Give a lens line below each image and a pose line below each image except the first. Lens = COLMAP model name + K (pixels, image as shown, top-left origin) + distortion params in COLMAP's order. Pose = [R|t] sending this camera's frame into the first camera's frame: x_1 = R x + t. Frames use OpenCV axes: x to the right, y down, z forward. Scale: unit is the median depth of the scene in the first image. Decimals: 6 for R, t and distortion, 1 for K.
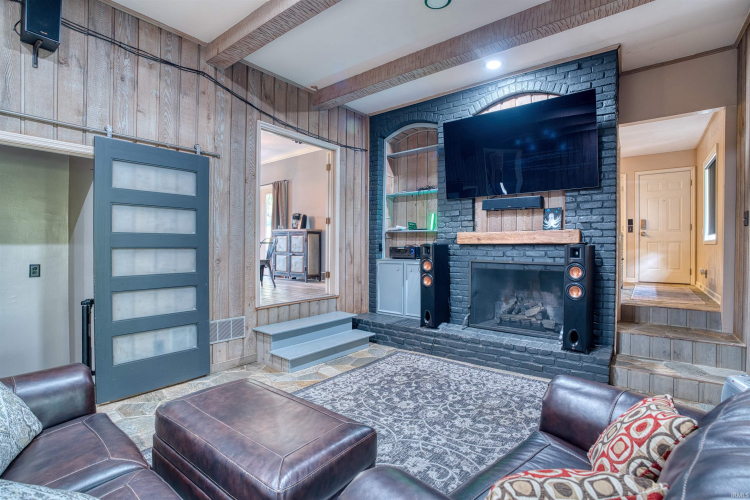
lens RADIAL K [[356.5, 0, 375.9], [0, 356.5, 249.1], [0, 0, 1]] dist [-0.036744, 0.001628]
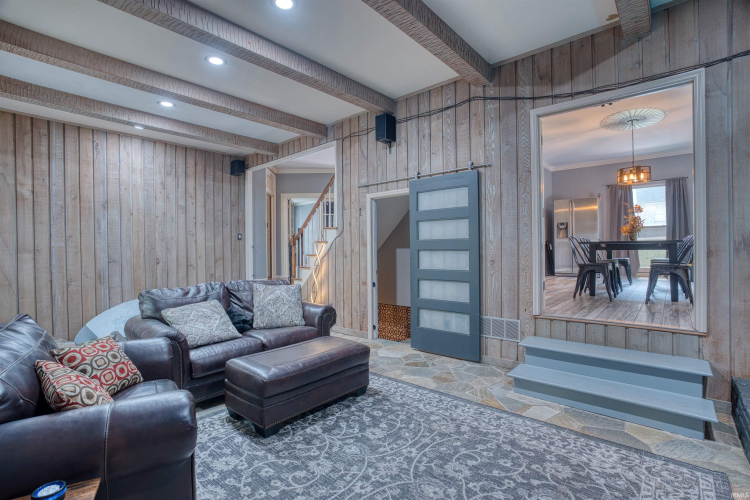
lens RADIAL K [[354.2, 0, 378.2], [0, 354.2, 248.3], [0, 0, 1]] dist [-0.028595, 0.004390]
pose [[-0.045651, -0.004002, -0.998949, 0.706454], [0.002456, 0.999989, -0.004118, -0.004513], [0.998954, -0.002641, -0.045640, 0.771445]]
